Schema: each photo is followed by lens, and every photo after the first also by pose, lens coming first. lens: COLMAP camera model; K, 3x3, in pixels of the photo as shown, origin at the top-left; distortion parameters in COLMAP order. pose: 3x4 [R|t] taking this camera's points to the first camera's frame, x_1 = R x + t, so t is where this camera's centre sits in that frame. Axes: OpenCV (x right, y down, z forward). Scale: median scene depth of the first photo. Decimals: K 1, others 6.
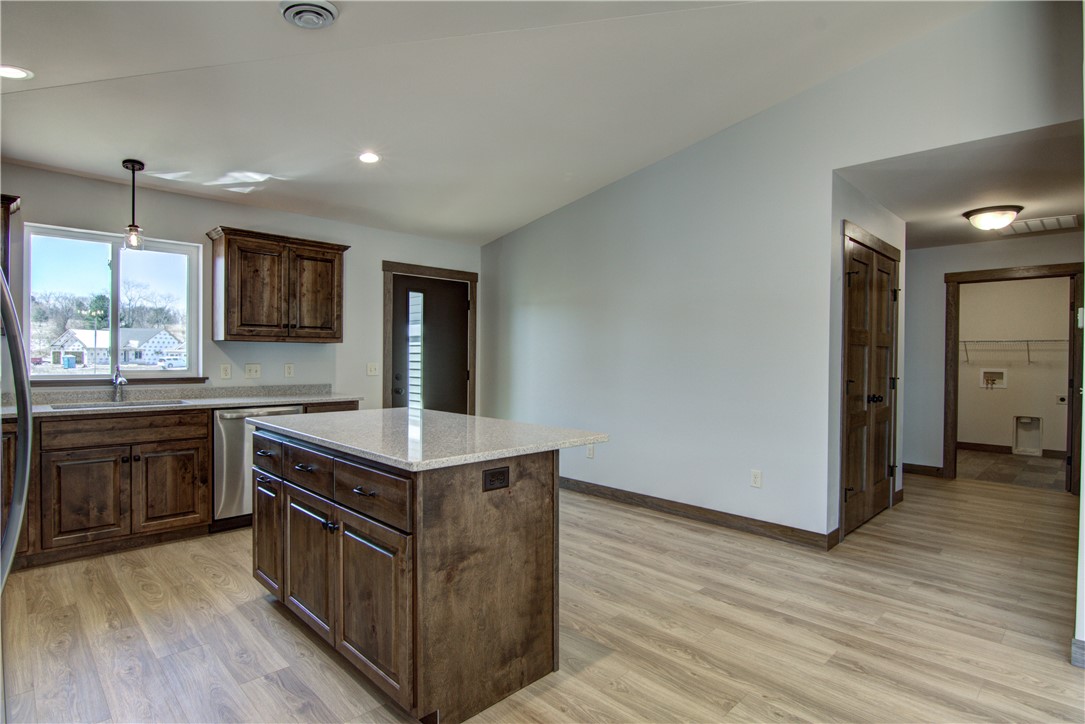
lens RADIAL K [[555.1, 0, 542.5], [0, 555.1, 362.0], [0, 0, 1]] dist [-0.060257, 0.000114]
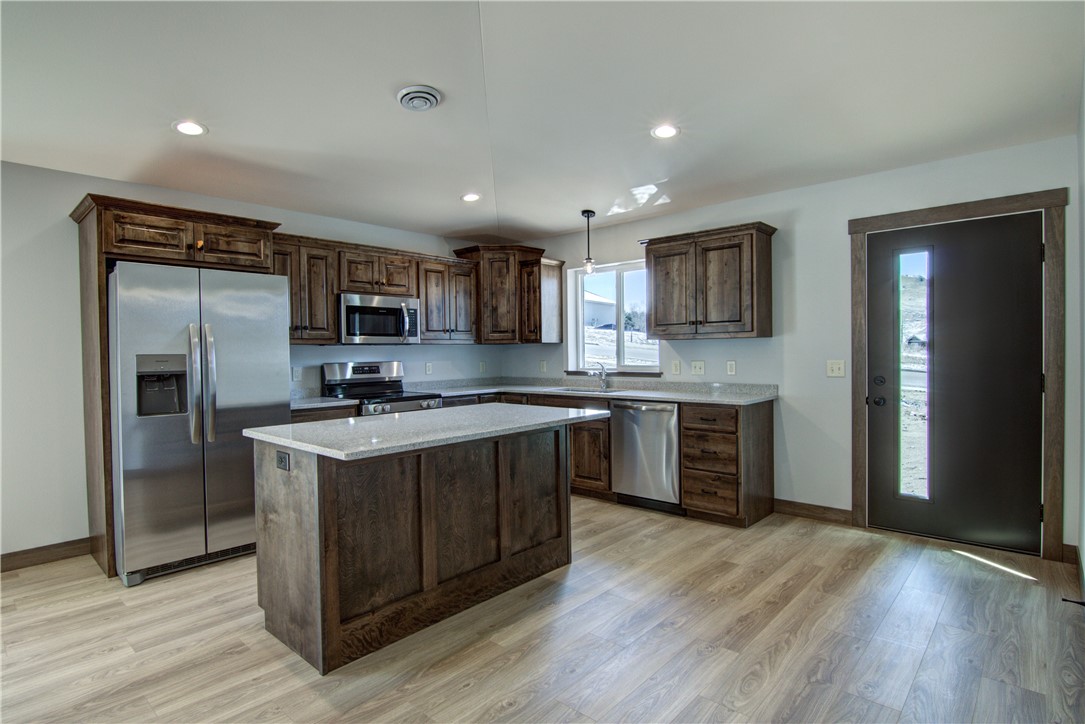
lens RADIAL K [[545.6, 0, 536.9], [0, 545.6, 362.1], [0, 0, 1]] dist [0.002625, -0.018158]
pose [[0.044135, 0.004404, -0.999016, 0.519386], [0.000538, 0.999990, 0.004432, 0.000980], [0.999025, -0.000733, 0.044133, 0.687123]]
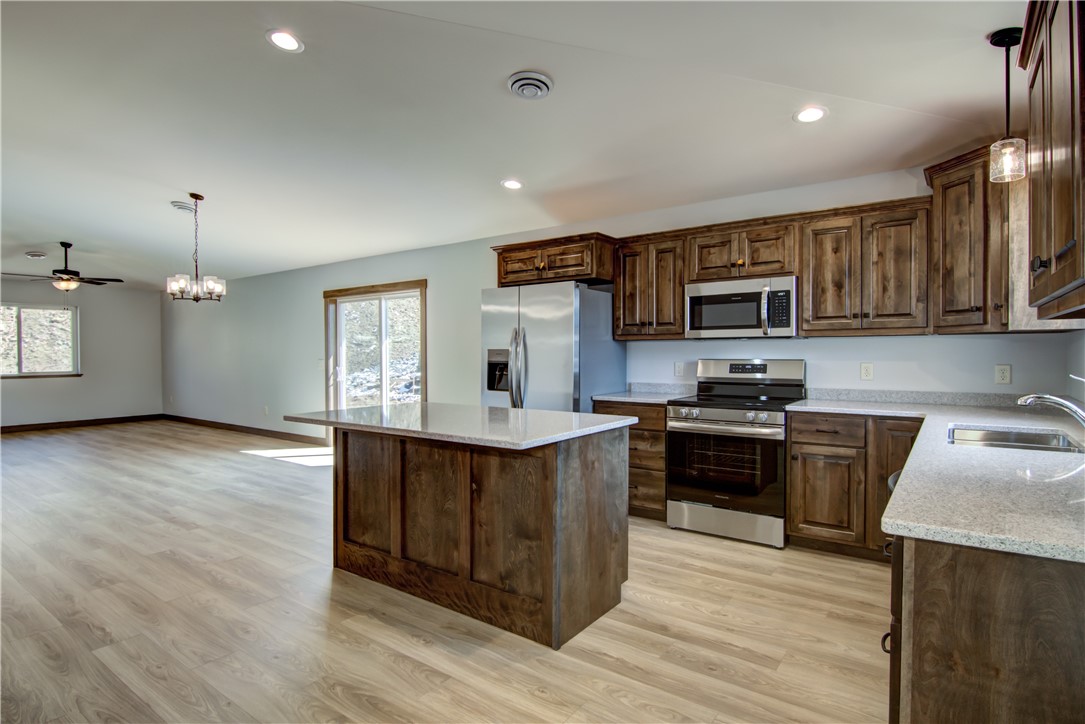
lens RADIAL K [[545.6, 0, 536.9], [0, 545.6, 362.1], [0, 0, 1]] dist [0.002625, -0.018158]
pose [[-0.984161, -0.005990, -0.177175, -0.123702], [-0.011508, 0.999480, 0.030137, -0.014617], [0.176902, 0.031698, -0.983718, 1.283614]]
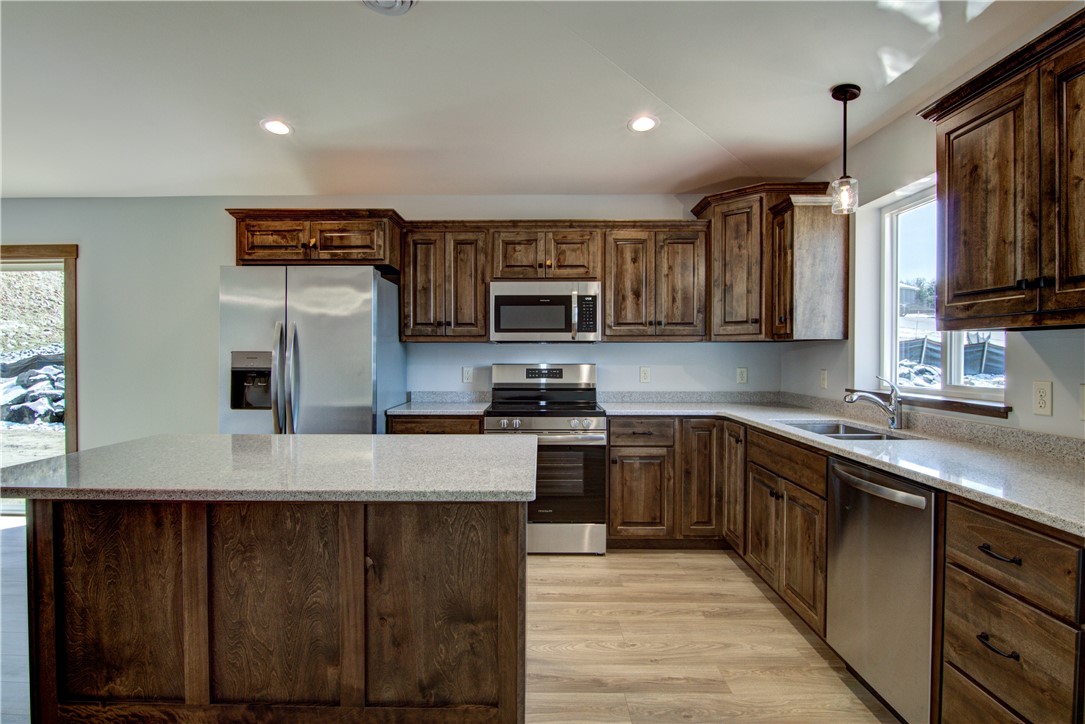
lens RADIAL K [[555.2, 0, 524.8], [0, 555.2, 361.5], [0, 0, 1]] dist [0.002237, -0.017590]
pose [[-0.706988, -0.005188, -0.707207, 0.042636], [-0.020711, 0.999696, 0.013371, -0.010891], [0.706923, 0.024100, -0.706880, 1.042998]]
